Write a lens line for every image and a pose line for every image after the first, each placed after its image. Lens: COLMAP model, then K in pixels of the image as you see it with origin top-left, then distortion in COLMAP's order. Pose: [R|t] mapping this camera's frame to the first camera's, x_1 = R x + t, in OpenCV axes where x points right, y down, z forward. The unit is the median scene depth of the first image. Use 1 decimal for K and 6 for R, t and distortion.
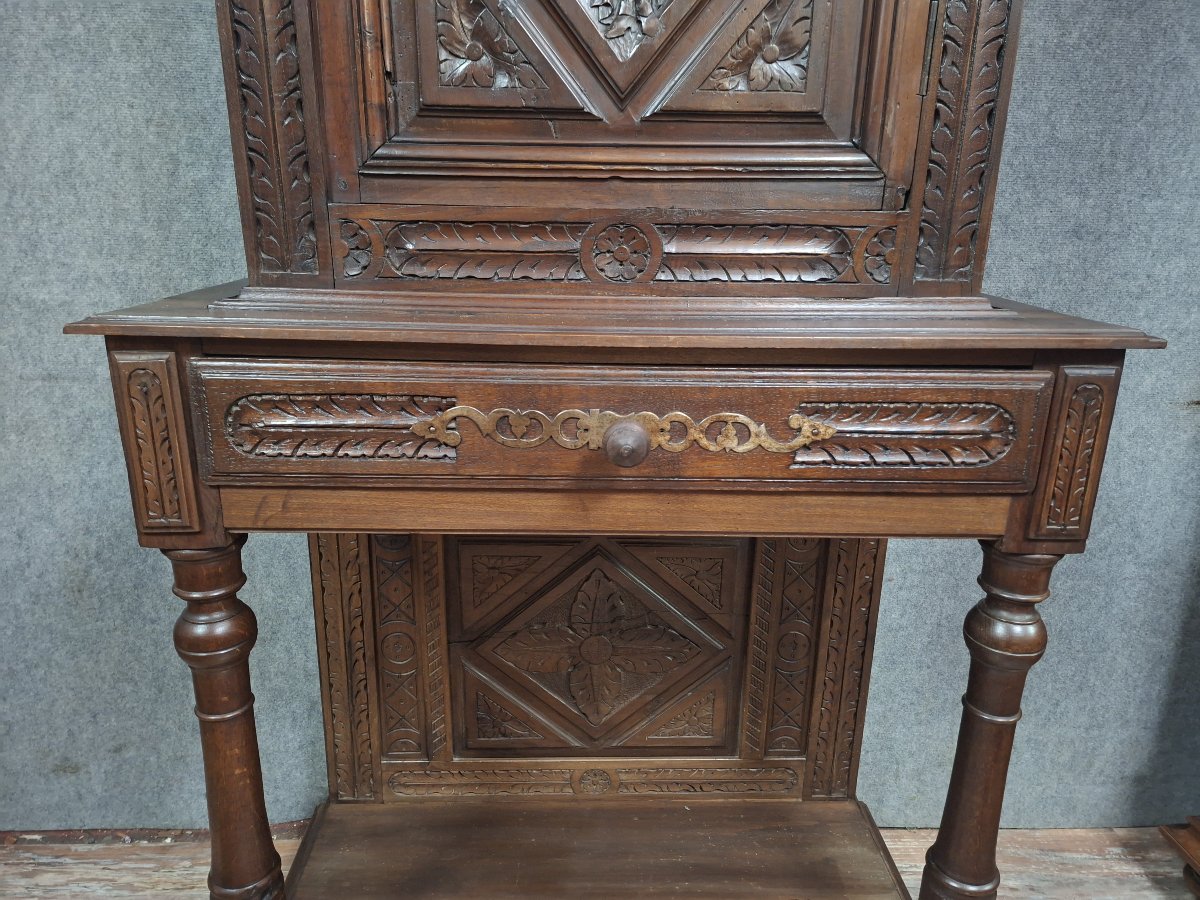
lens RADIAL K [[834.9, 0, 601.0], [0, 834.9, 458.8], [0, 0, 1]] dist [0.084749, -0.090709]
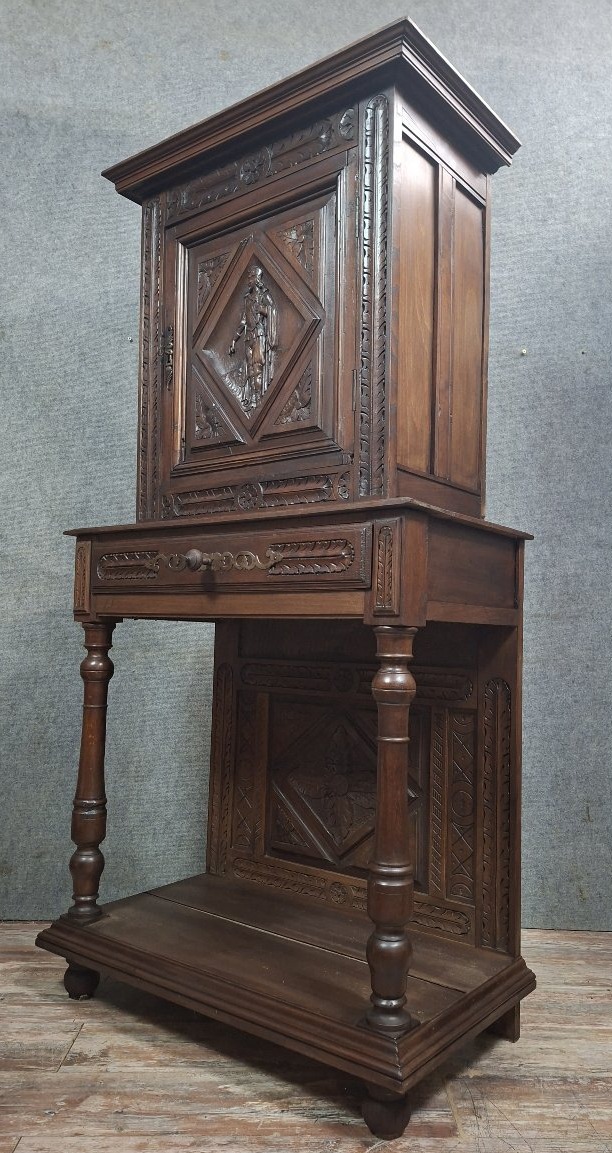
lens RADIAL K [[843.8, 0, 306.3], [0, 843.8, 589.9], [0, 0, 1]] dist [0.086089, 0.000117]
pose [[0.766698, -0.034349, -0.641088, 0.969919], [-0.205092, 0.933140, -0.295273, 0.377938], [0.608368, 0.357868, 0.708392, -0.240129]]
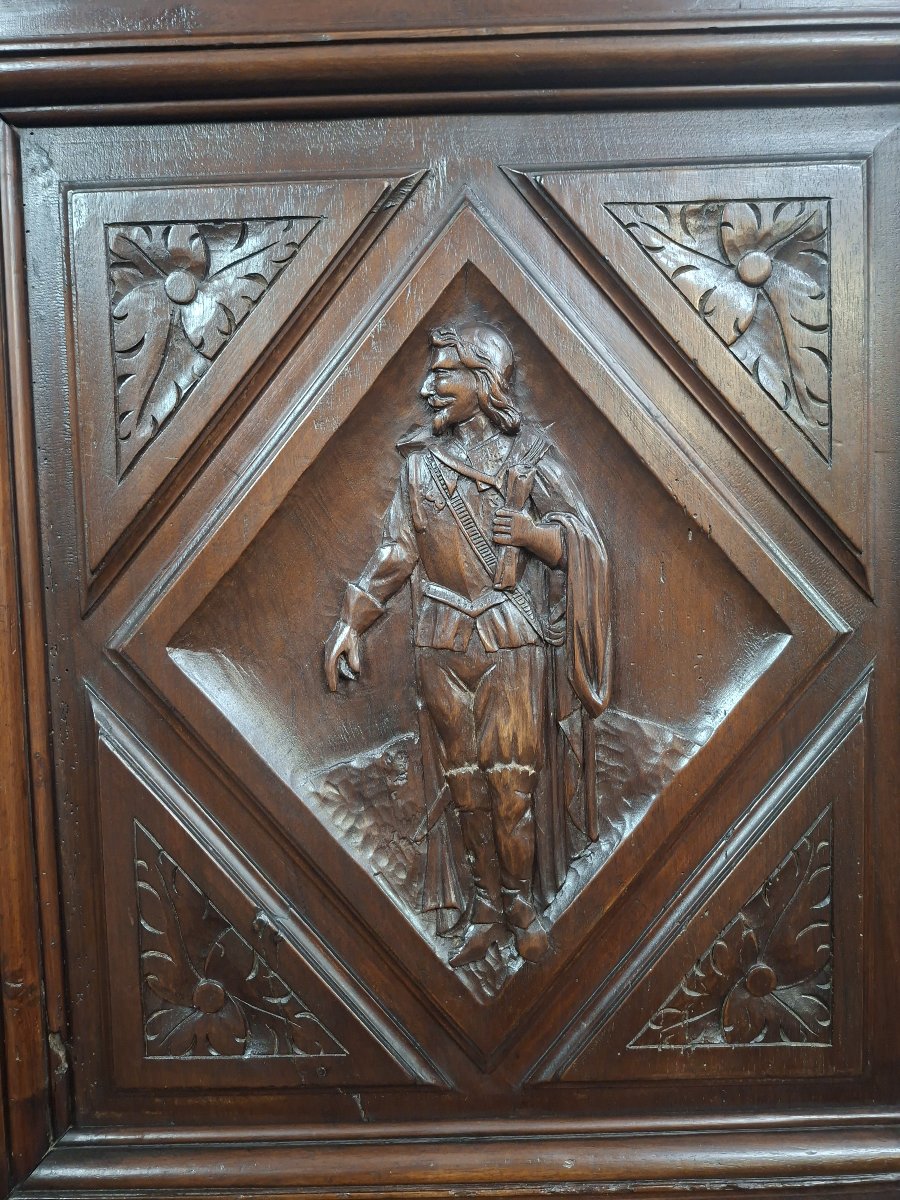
lens RADIAL K [[832.8, 0, 449.0], [0, 832.8, 566.8], [0, 0, 1]] dist [0.121372, -0.151983]
pose [[0.998891, -0.039285, -0.025934, 0.016338], [0.031390, 0.966449, -0.254932, -0.353678], [0.035079, 0.253836, 0.966611, 0.240428]]
